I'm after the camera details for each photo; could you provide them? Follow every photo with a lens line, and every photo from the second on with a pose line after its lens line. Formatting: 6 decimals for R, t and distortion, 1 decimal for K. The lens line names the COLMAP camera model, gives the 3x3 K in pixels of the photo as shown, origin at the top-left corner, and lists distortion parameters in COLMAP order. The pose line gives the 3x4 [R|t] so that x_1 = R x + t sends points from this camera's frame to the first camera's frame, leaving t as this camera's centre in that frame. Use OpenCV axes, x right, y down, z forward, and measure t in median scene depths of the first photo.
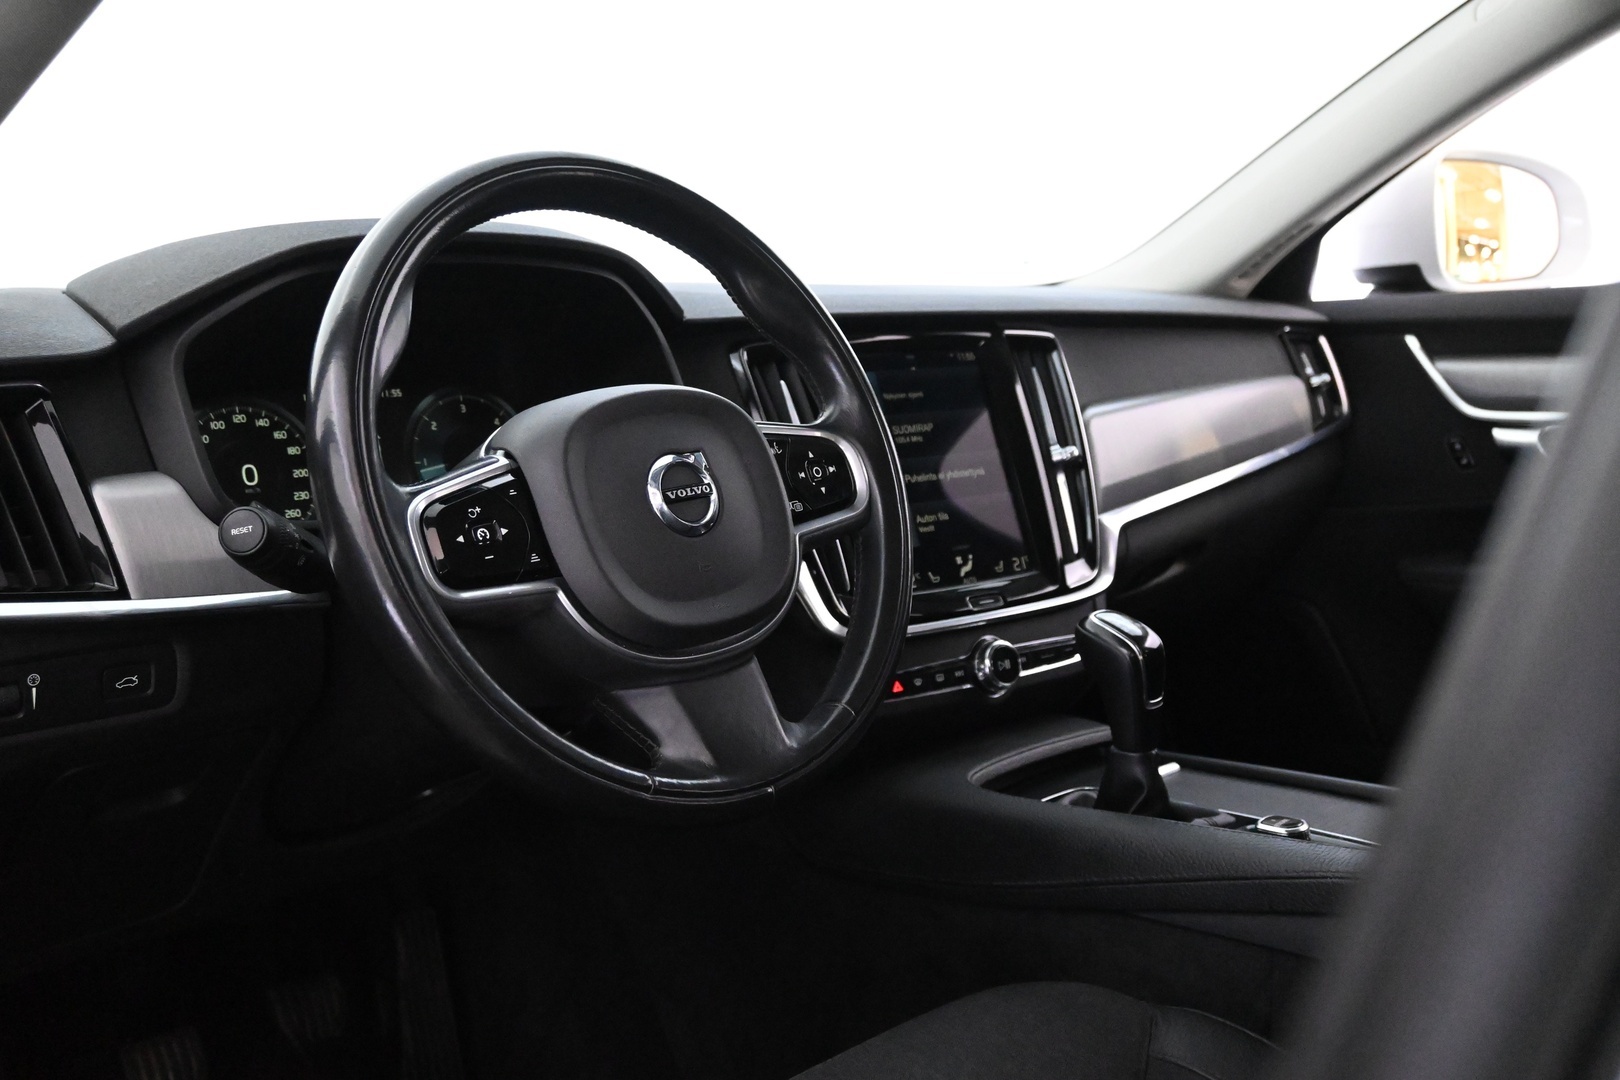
lens RADIAL K [[1527.6, 0, 810.0], [0, 1527.6, 540.0], [0, 0, 1]] dist [-0.010405, -0.010058]
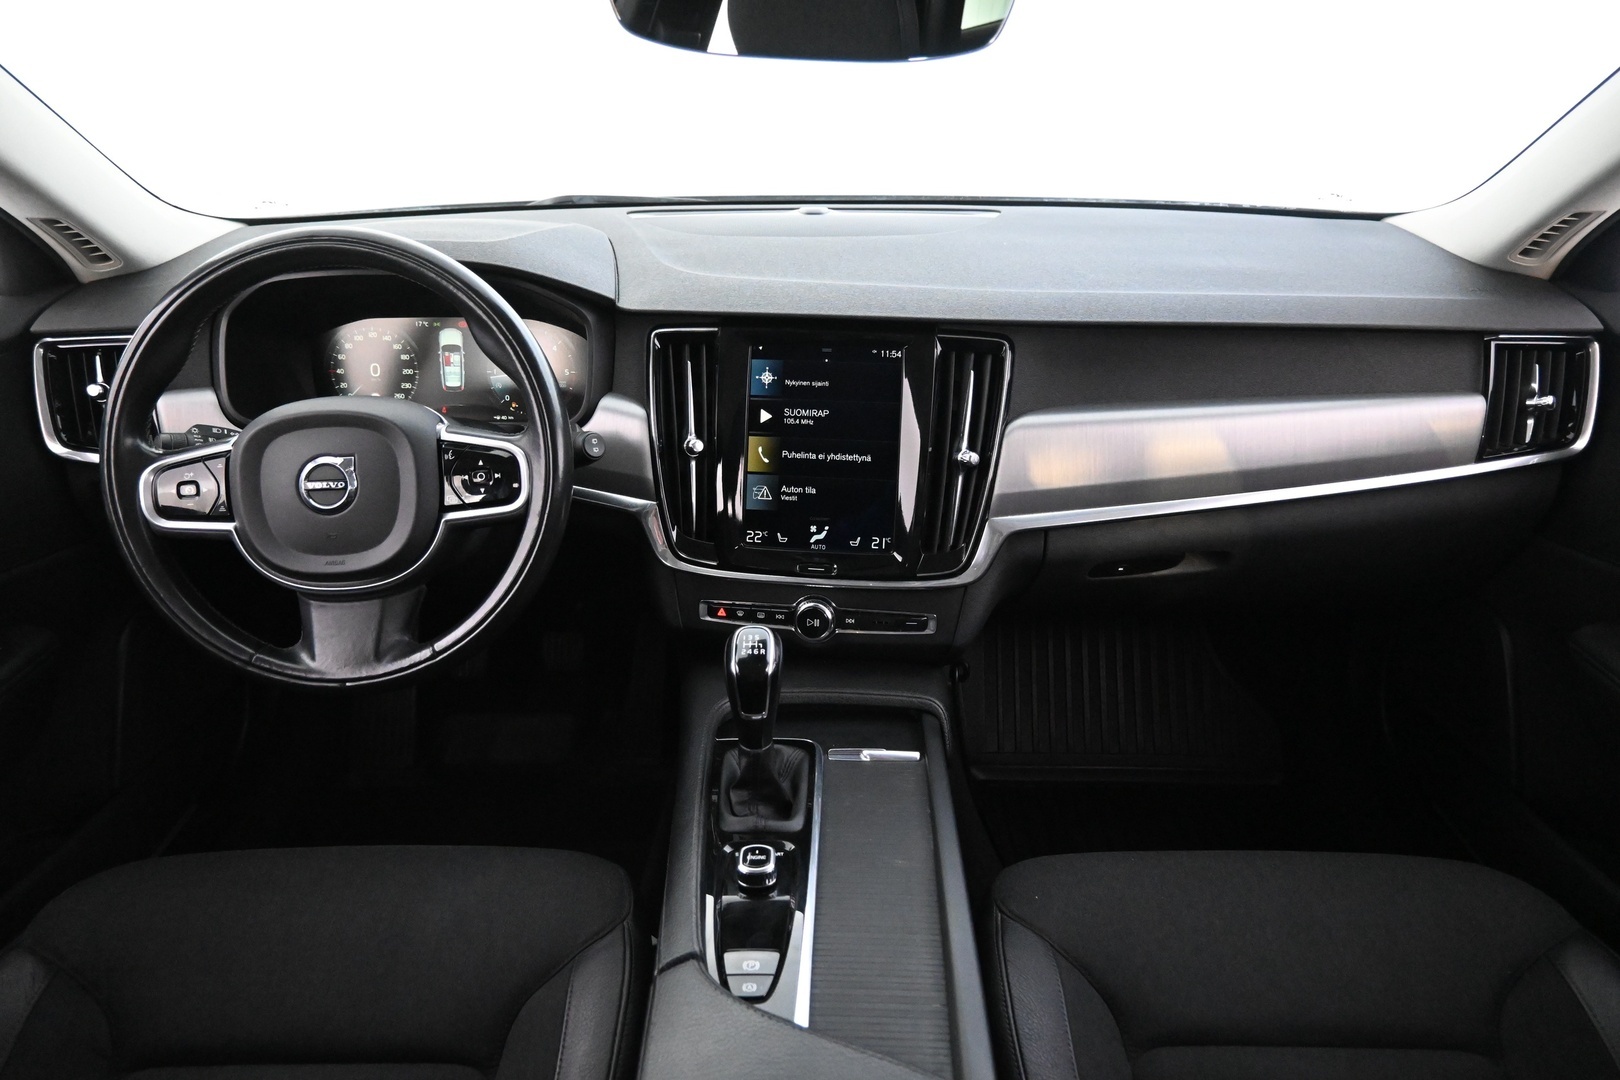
lens RADIAL K [[1083.2, 0, 810.0], [0, 1083.2, 540.0], [0, 0, 1]] dist [-0.009718, -0.005648]
pose [[0.708945, 0.317173, -0.629920, 0.664440], [-0.117962, 0.933914, 0.337476, -0.278613], [0.695329, -0.164945, 0.699508, 0.408161]]
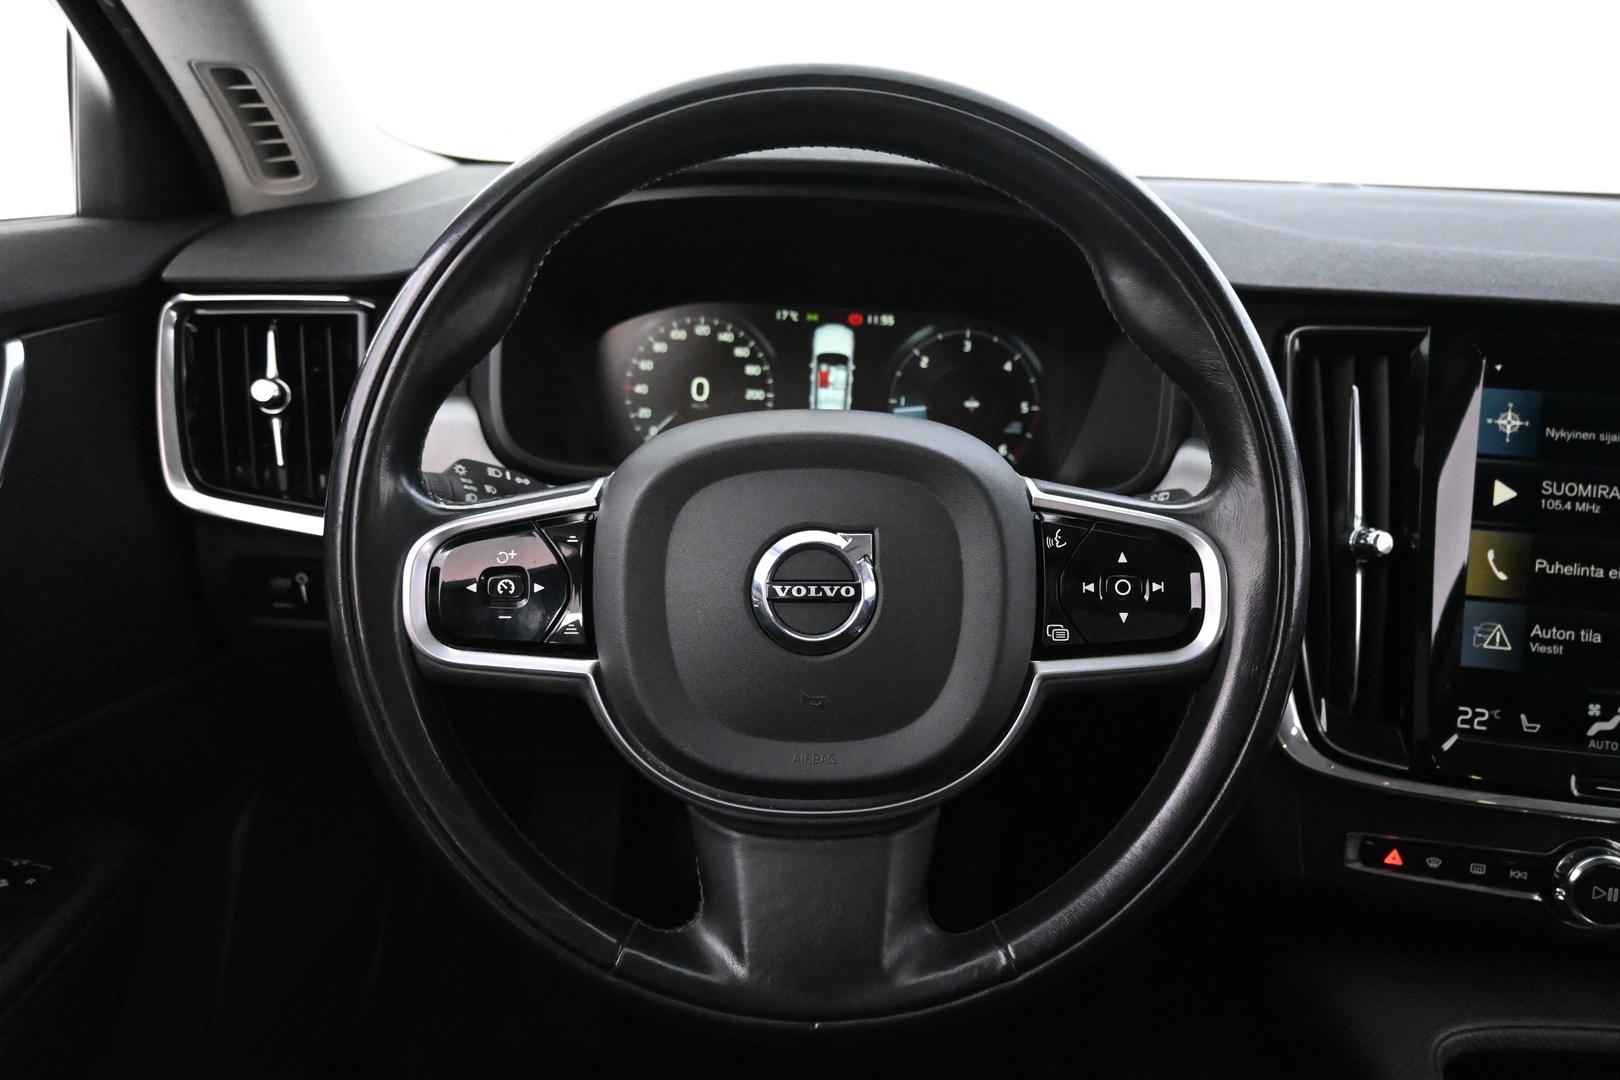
lens RADIAL K [[1194.8, 0, 810.0], [0, 1194.8, 540.0], [0, 0, 1]] dist [-0.007312, -0.000753]
pose [[0.679110, 0.290347, -0.674172, 0.196822], [-0.155325, 0.954489, 0.254609, -0.135276], [0.717414, -0.068192, 0.693301, 0.438857]]
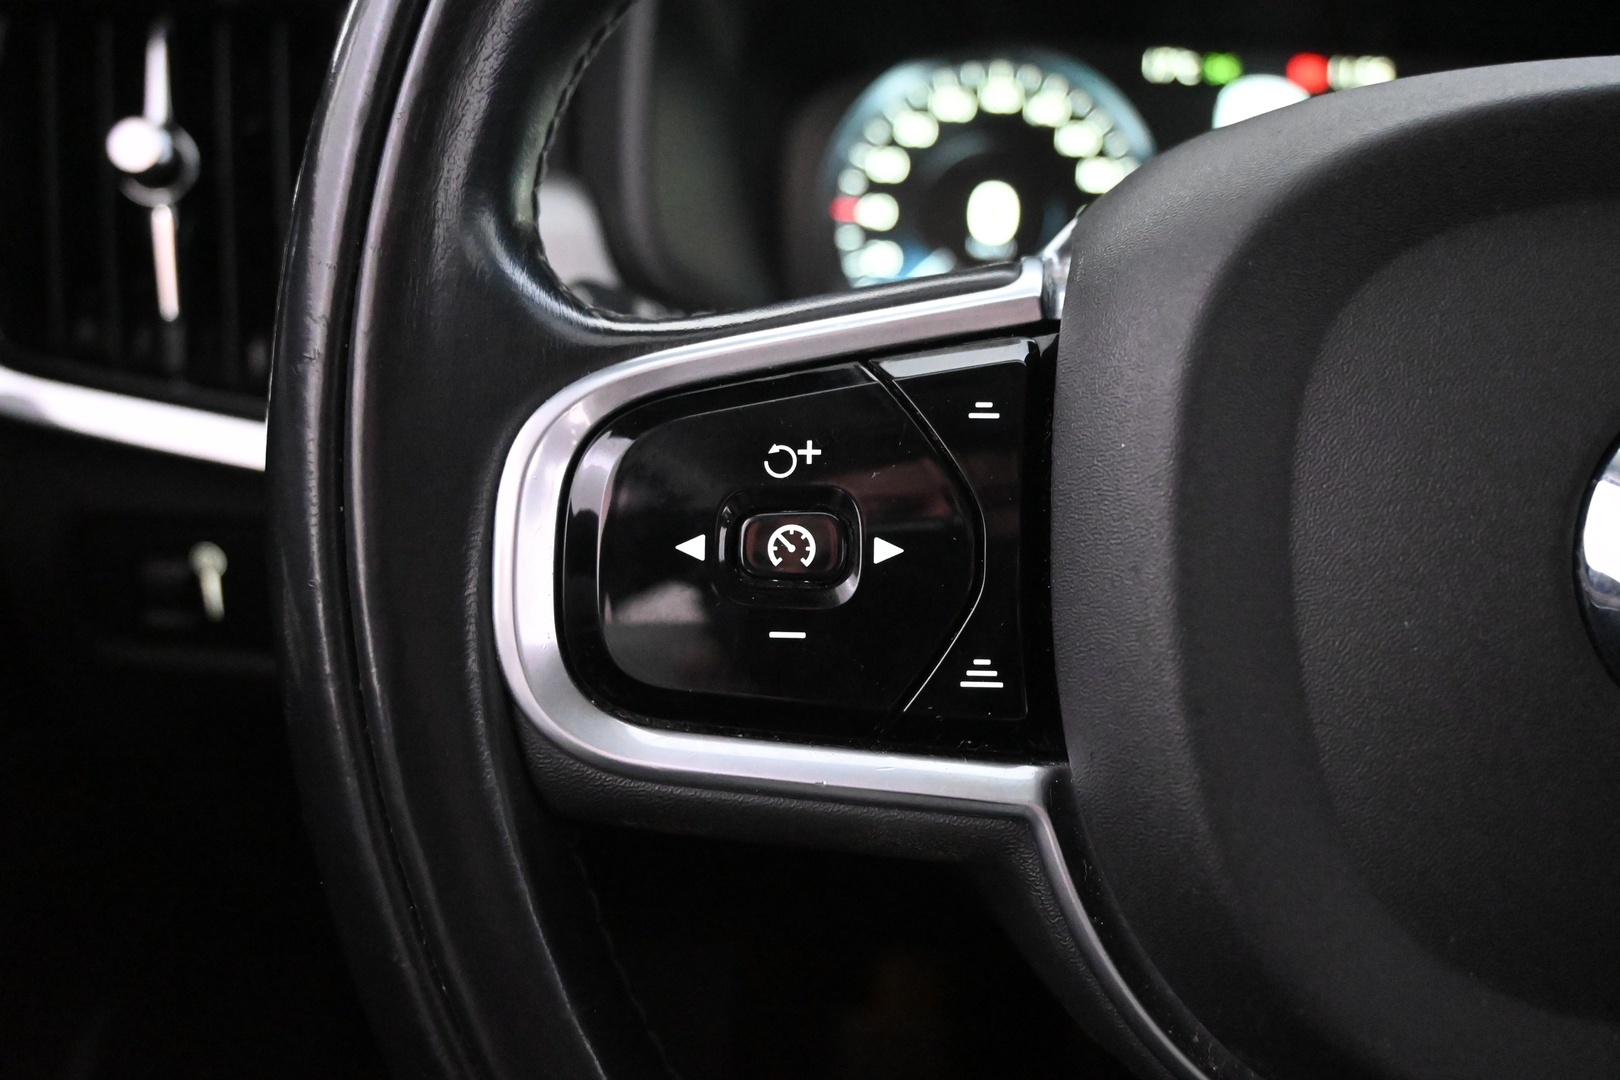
lens RADIAL K [[1527.6, 0, 810.0], [0, 1527.6, 540.0], [0, 0, 1]] dist [-0.010405, -0.010058]
pose [[0.653513, 0.281721, -0.702534, -0.021858], [-0.159132, 0.958547, 0.236356, -0.041318], [0.739999, -0.042666, 0.671253, 0.529531]]
